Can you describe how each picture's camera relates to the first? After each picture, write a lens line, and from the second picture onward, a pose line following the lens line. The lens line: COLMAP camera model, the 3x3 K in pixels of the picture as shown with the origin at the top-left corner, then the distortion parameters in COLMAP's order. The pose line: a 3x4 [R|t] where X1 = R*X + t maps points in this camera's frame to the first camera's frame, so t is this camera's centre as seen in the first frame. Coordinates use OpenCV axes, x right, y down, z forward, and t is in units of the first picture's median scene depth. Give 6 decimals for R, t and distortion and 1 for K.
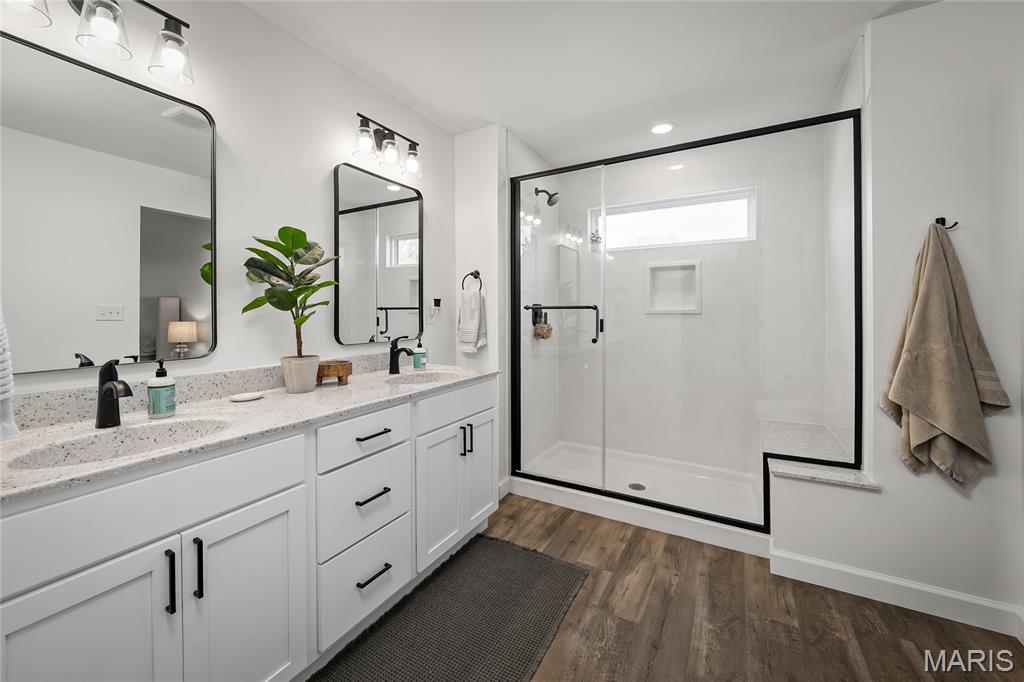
lens RADIAL K [[400.5, 0, 513.6], [0, 400.5, 315.7], [0, 0, 1]] dist [0.000063, 0.000085]
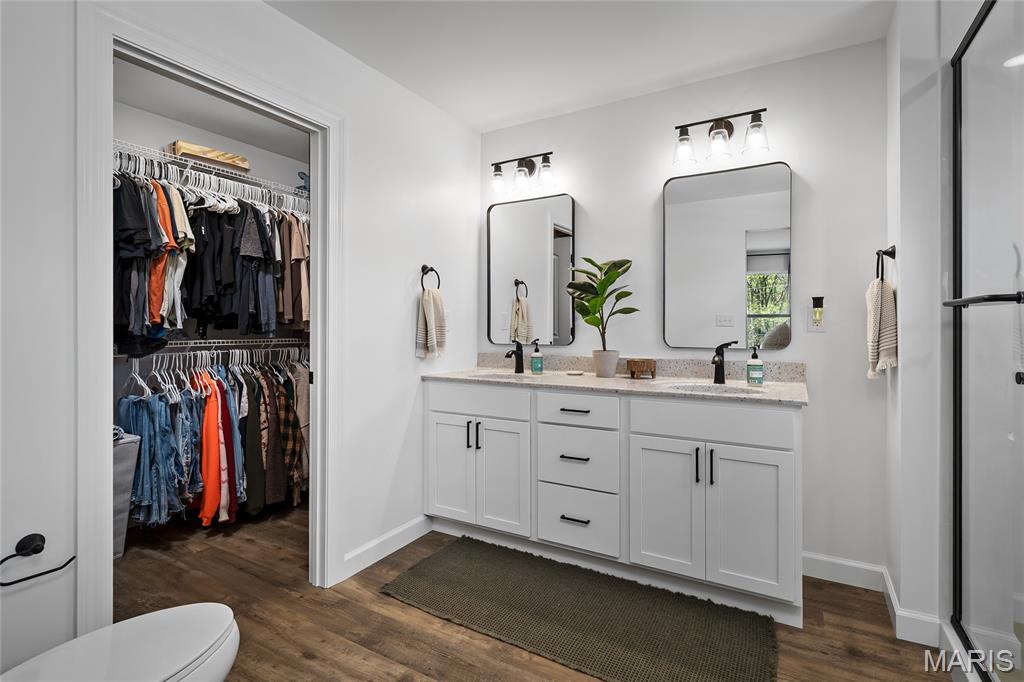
lens RADIAL K [[480.5, 0, 515.1], [0, 480.5, 322.2], [0, 0, 1]] dist [-0.000650, -0.000332]
pose [[-0.020093, -0.001237, -0.999797, 0.800340], [-0.004250, 0.999990, -0.001152, 0.008310], [0.999789, 0.004226, -0.020098, 0.548963]]
